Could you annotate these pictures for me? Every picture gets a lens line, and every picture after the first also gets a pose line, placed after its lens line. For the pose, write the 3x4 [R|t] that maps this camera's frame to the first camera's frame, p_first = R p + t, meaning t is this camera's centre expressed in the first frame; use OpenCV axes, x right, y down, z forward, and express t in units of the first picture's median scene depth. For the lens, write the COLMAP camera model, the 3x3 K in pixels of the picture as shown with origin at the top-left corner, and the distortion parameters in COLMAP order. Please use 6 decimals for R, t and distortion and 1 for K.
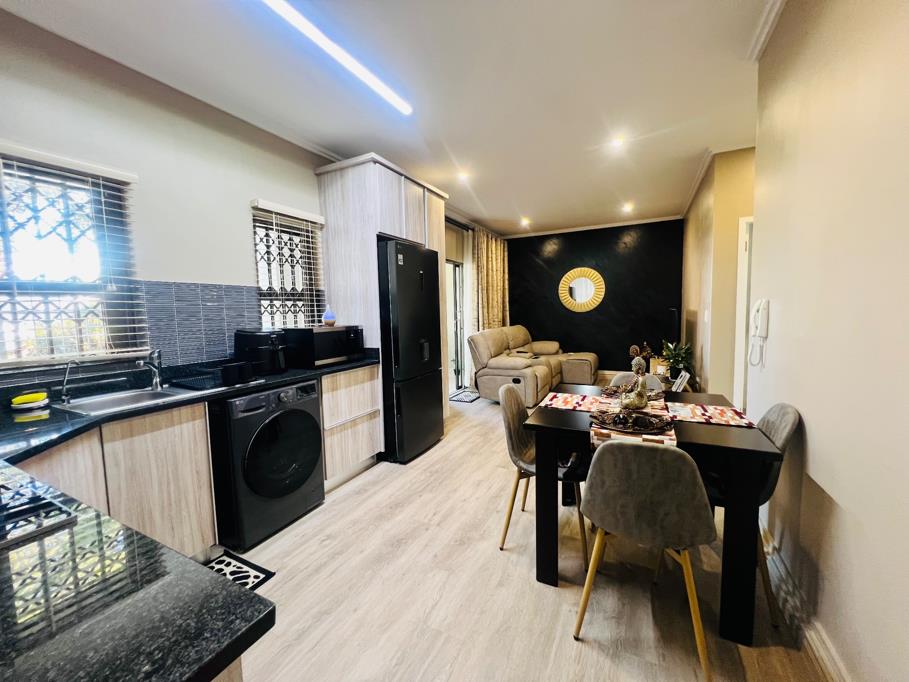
lens RADIAL K [[365.9, 0, 455.0], [0, 365.9, 338.8], [0, 0, 1]] dist [-0.001762, -0.000337]
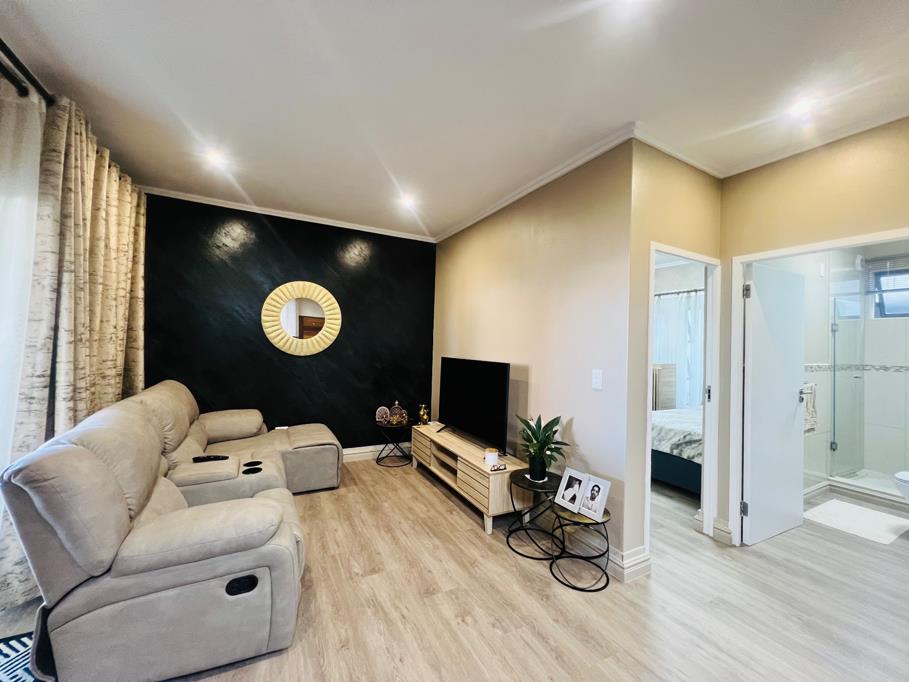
lens RADIAL K [[365.9, 0, 455.0], [0, 365.9, 338.8], [0, 0, 1]] dist [-0.001762, -0.000337]
pose [[0.570285, 0.054420, 0.819642, 0.001482], [0.019483, 0.996626, -0.079727, -0.048337], [-0.821216, 0.061436, 0.567301, 0.461589]]
